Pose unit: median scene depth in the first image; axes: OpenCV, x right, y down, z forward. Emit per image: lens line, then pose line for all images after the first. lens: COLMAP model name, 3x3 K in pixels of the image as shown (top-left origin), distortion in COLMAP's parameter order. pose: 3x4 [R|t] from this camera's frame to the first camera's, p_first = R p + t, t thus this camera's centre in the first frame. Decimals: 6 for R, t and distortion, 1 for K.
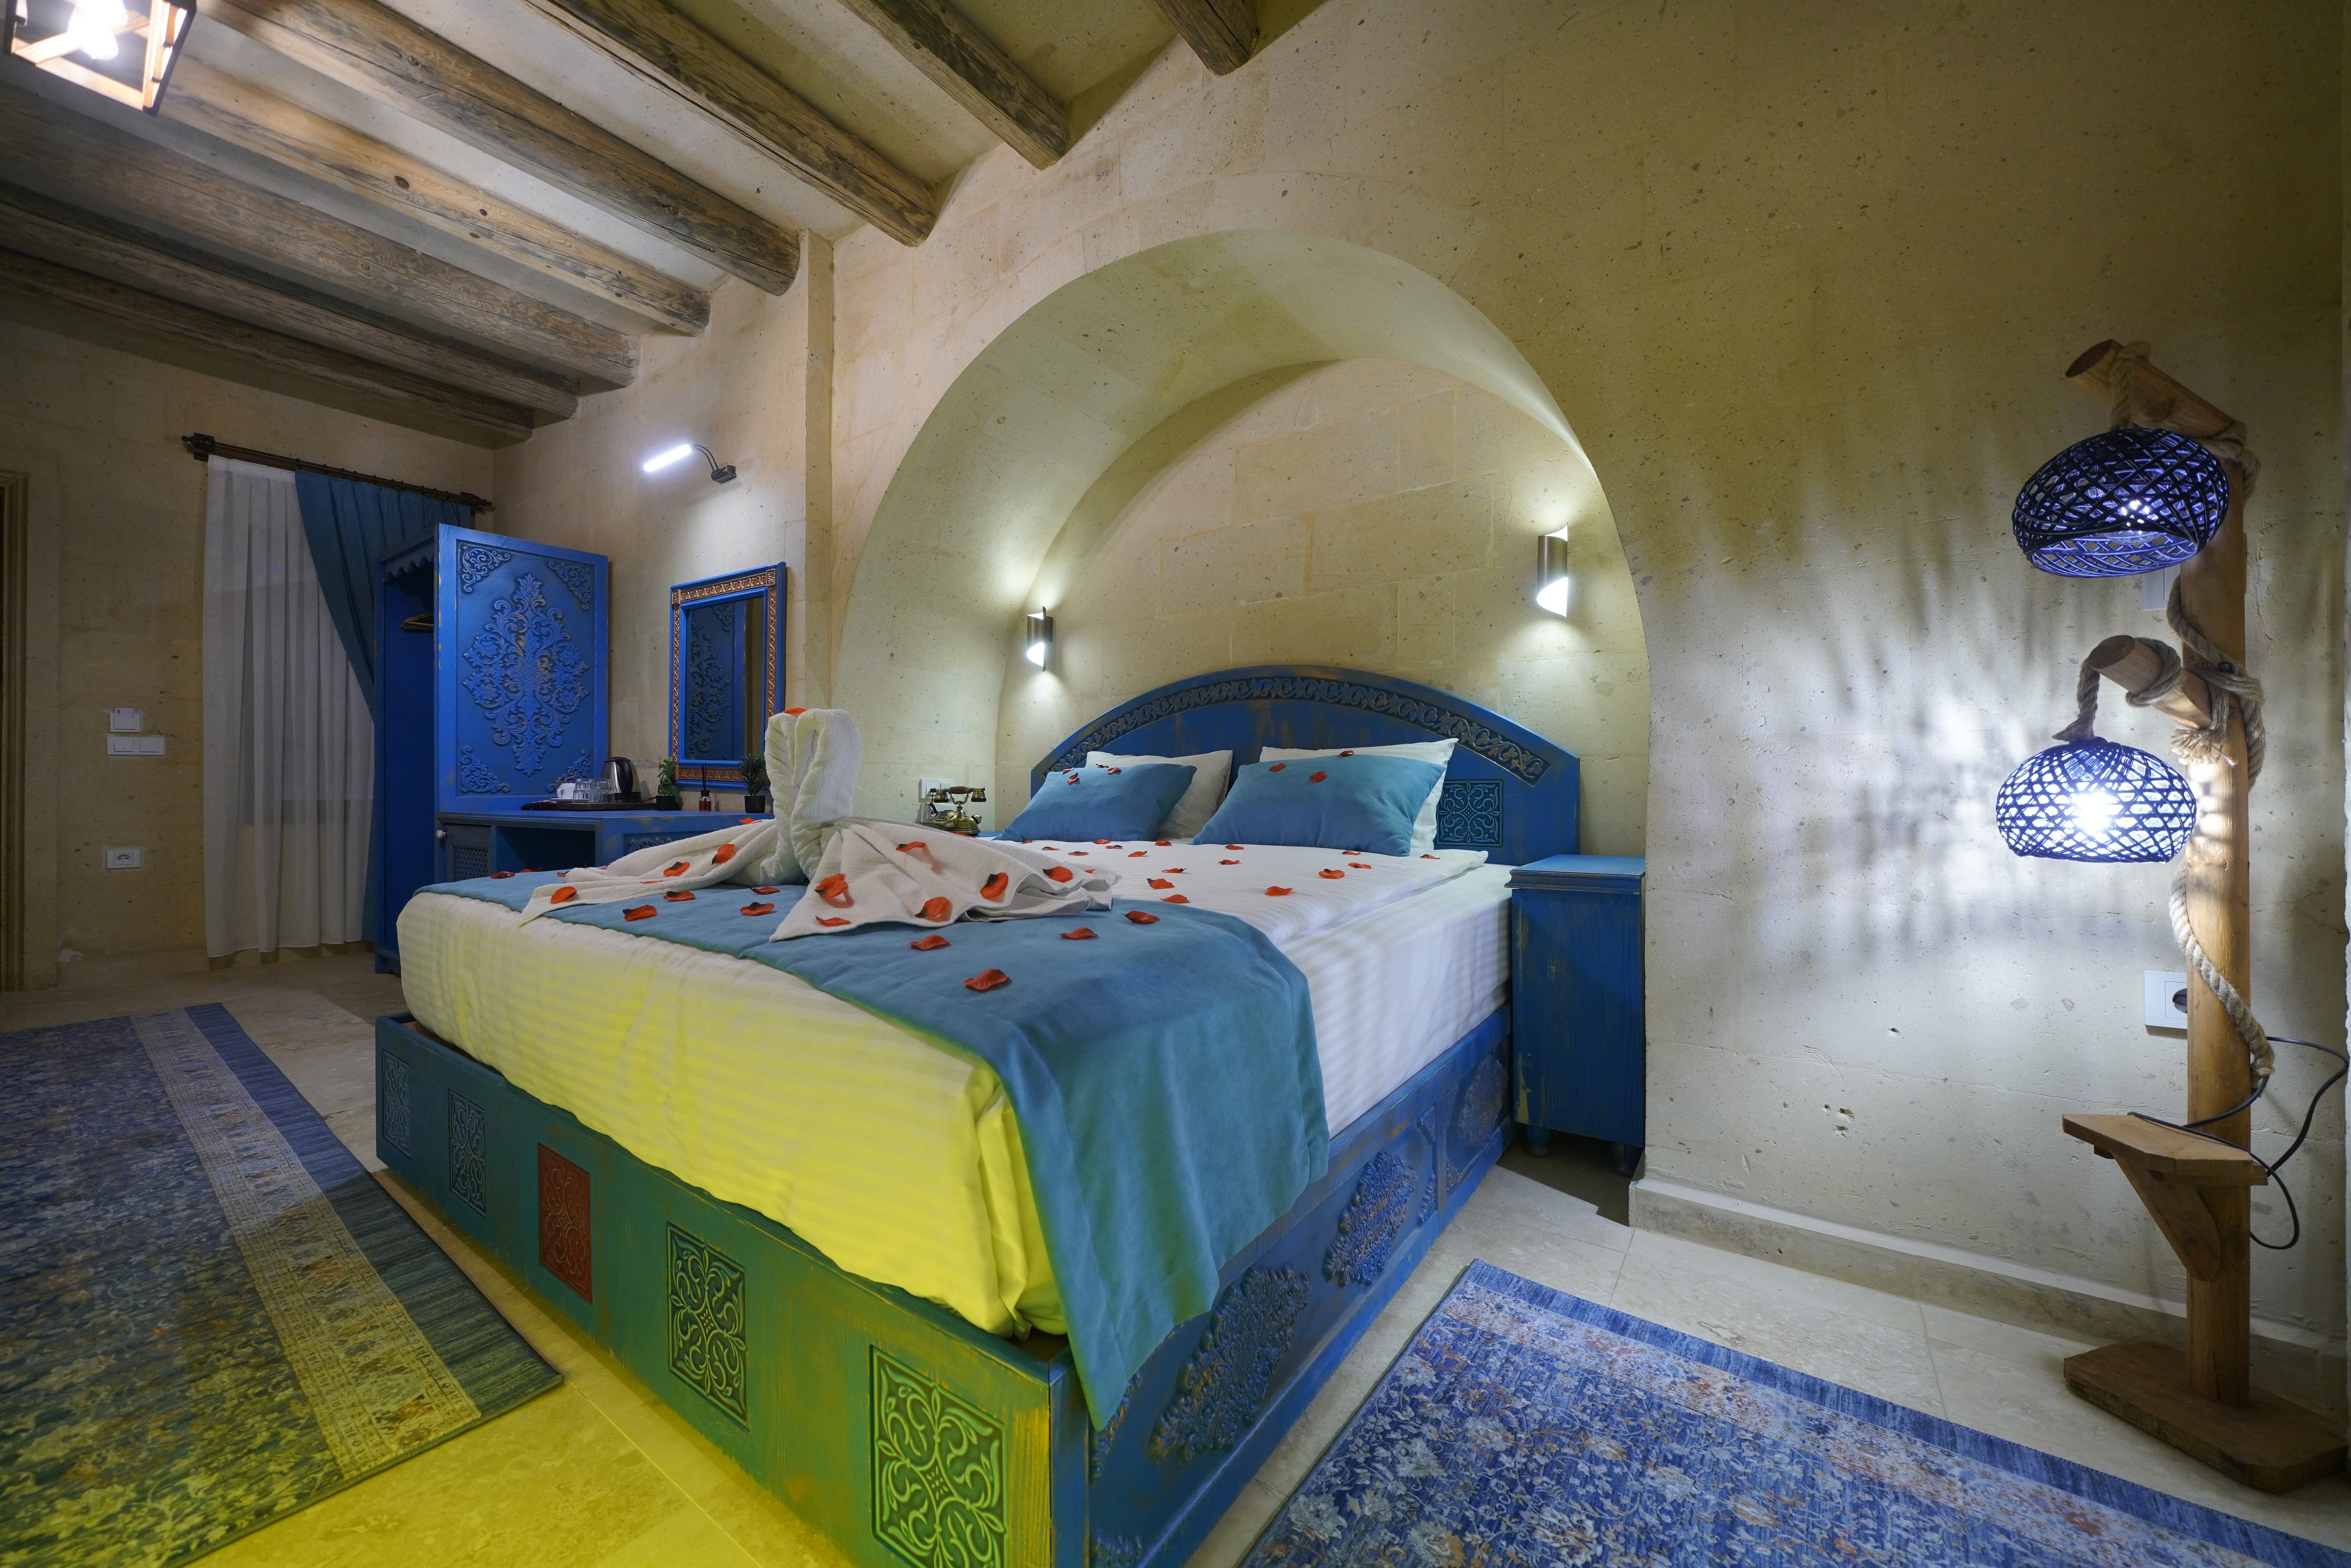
lens RADIAL K [[859.8, 0, 1173.4], [0, 859.8, 787.7], [0, 0, 1]] dist [-0.004677, 0.000660]
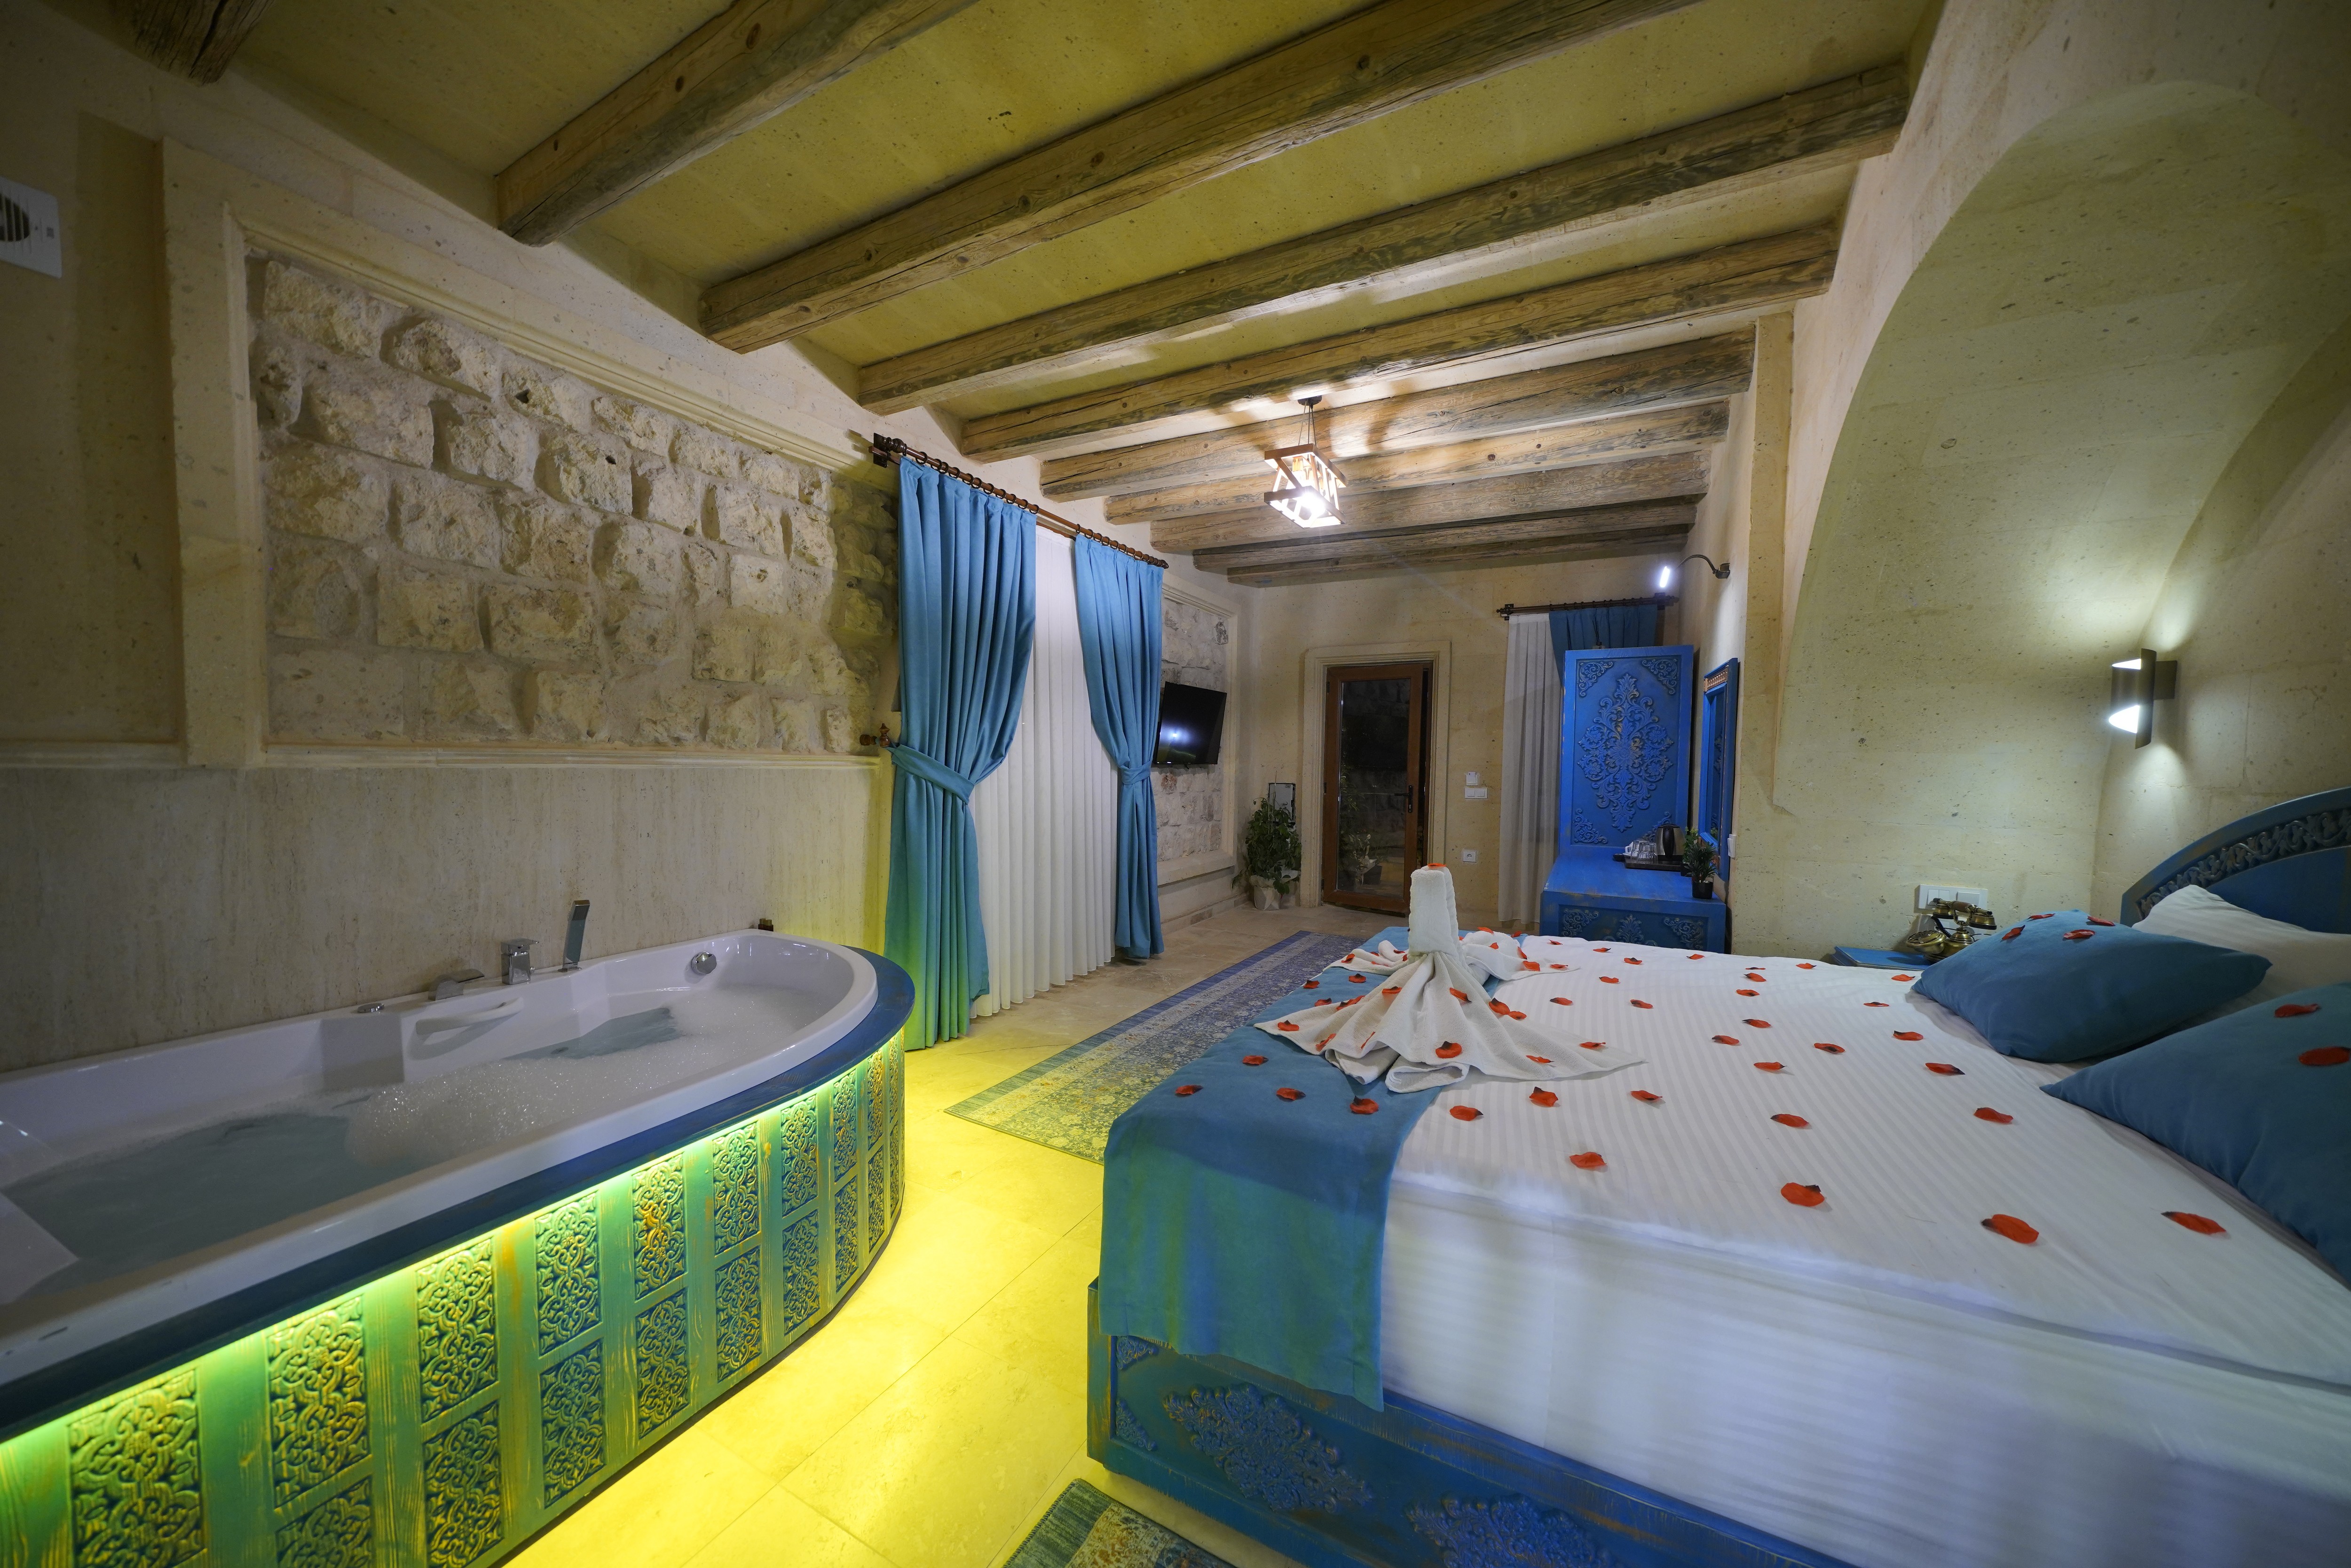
lens RADIAL K [[795.0, 0, 1175.8], [0, 795.0, 789.7], [0, 0, 1]] dist [-0.006807, 0.000826]
pose [[0.125203, 0.038315, -0.991391, 0.417065], [-0.014683, 0.999216, 0.036763, -0.136259], [0.992022, 0.009953, 0.125667, 0.232973]]
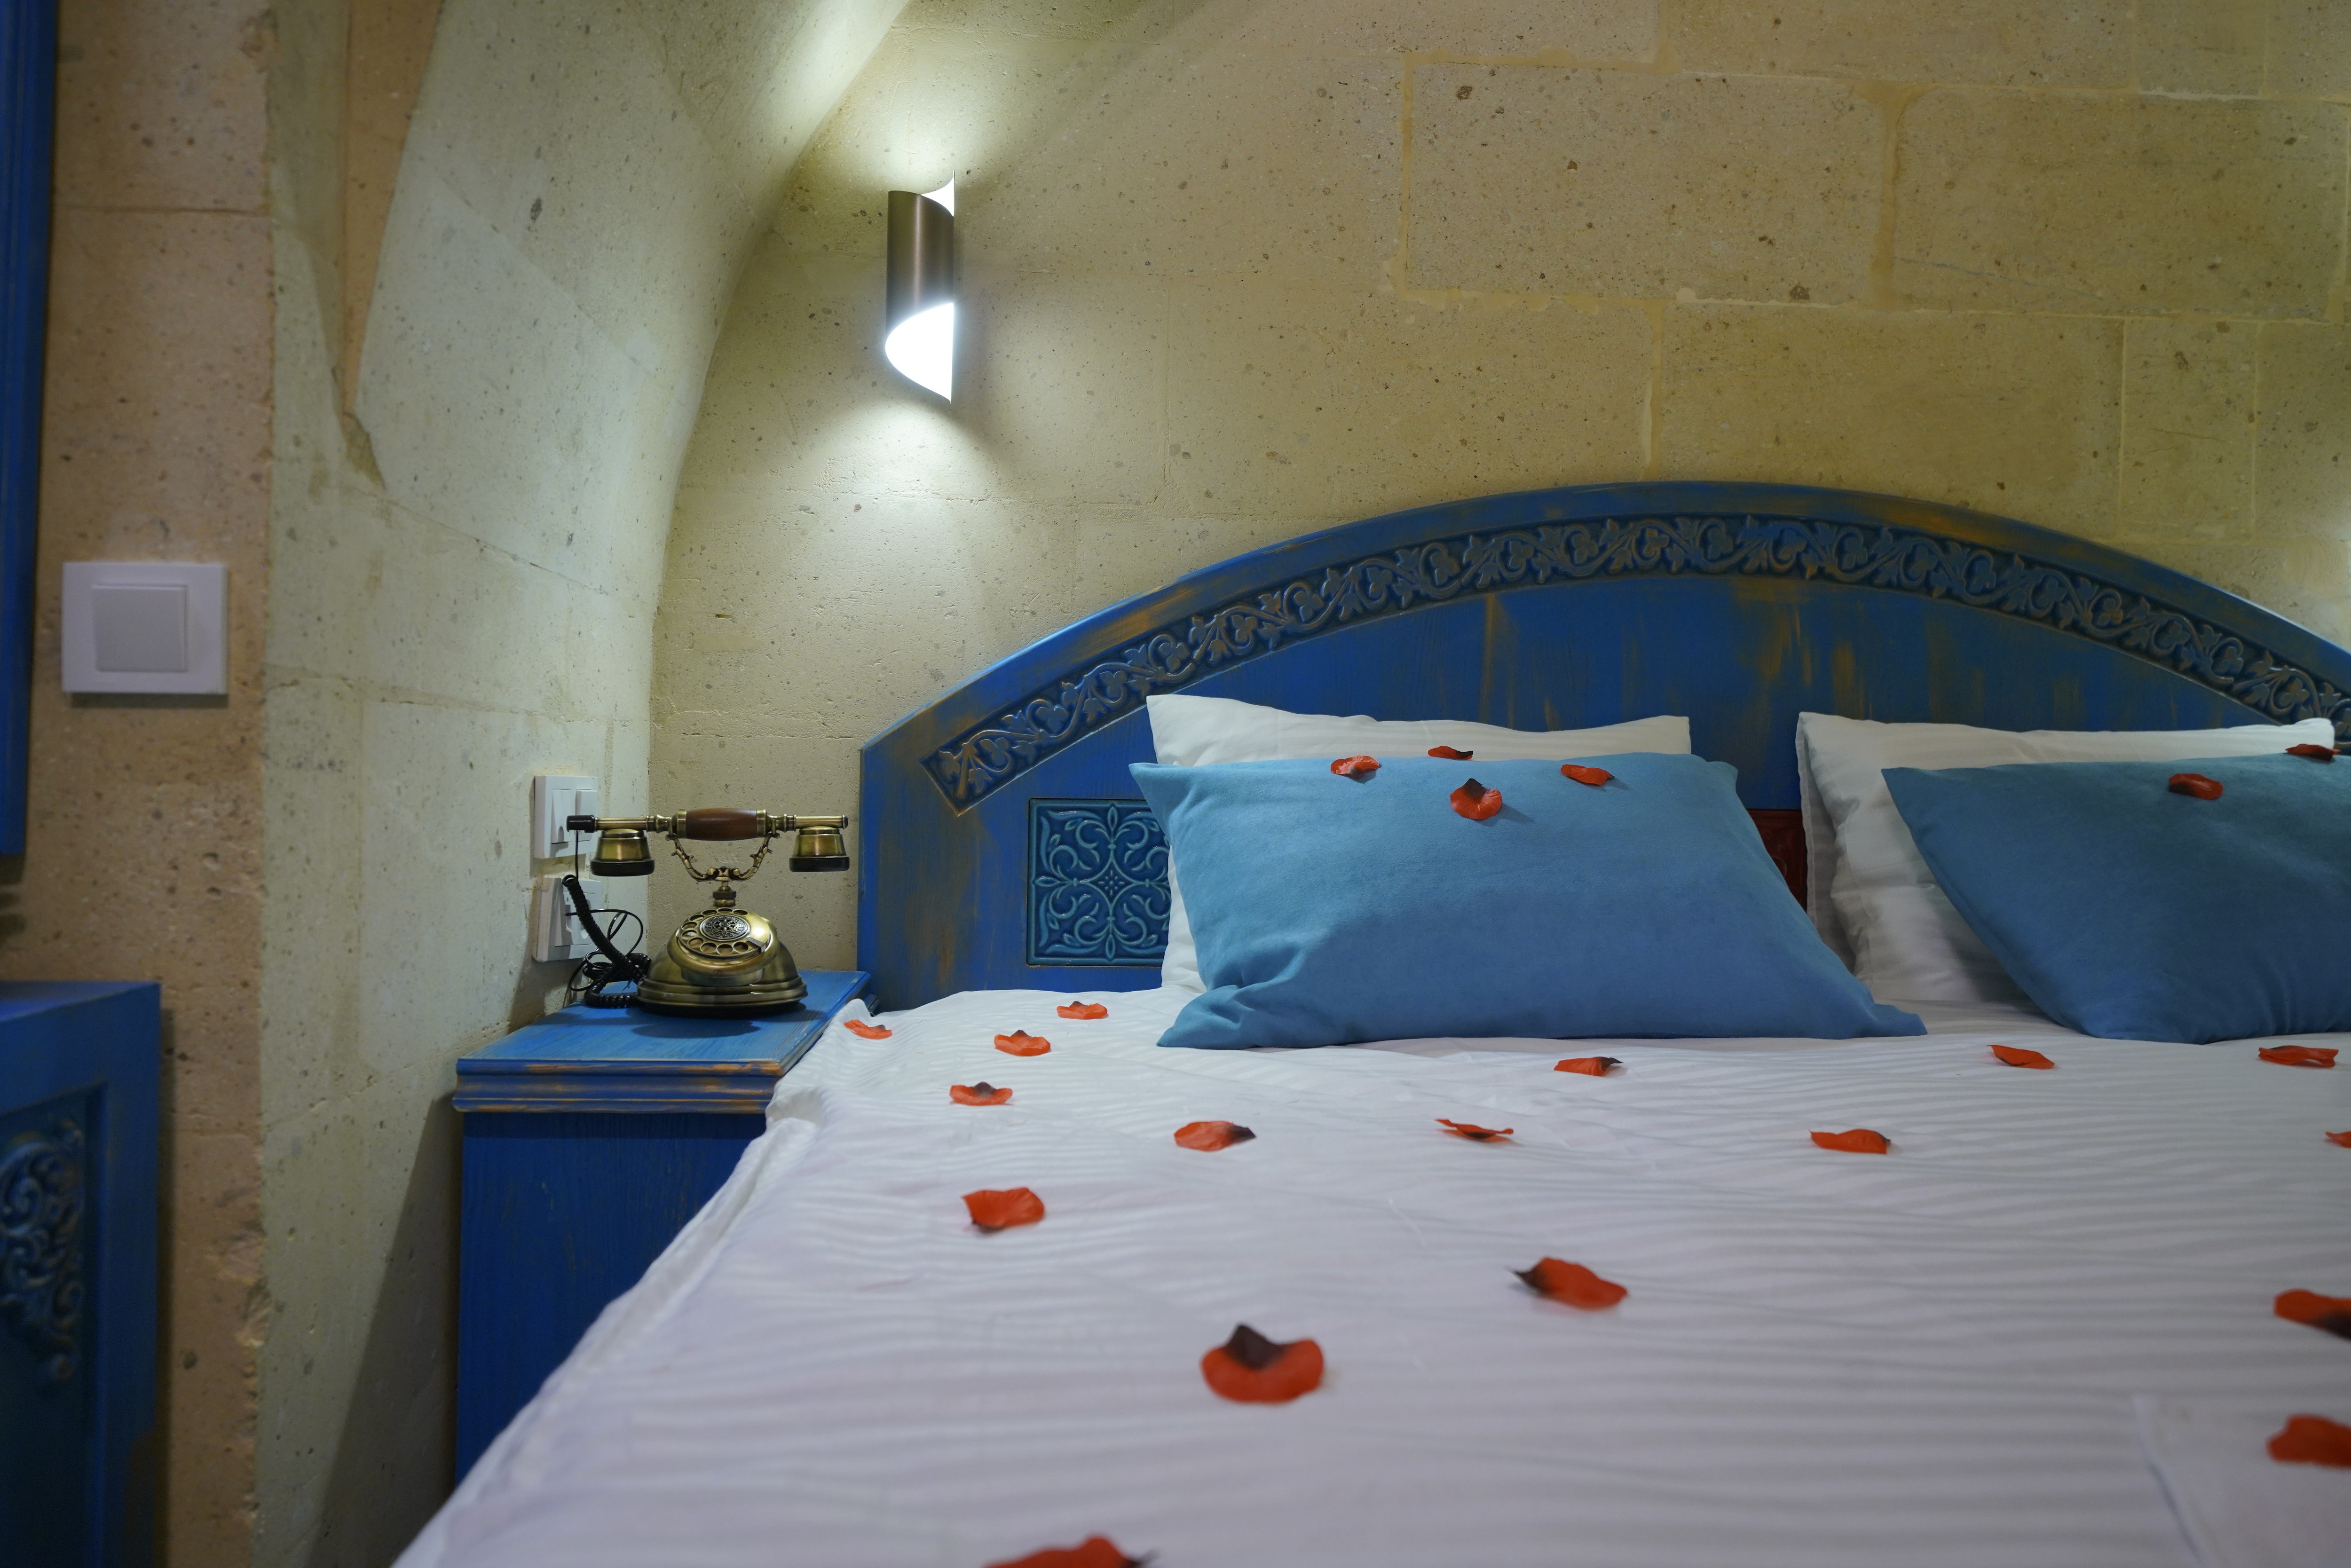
lens RADIAL K [[1563.0, 0, 1172.9], [0, 1563.0, 795.1], [0, 0, 1]] dist [0.001764, -0.000943]
pose [[0.779275, 0.006790, 0.626645, -0.492240], [-0.021048, 0.999661, 0.015343, -0.017809], [-0.626328, -0.025147, 0.779154, 0.645170]]
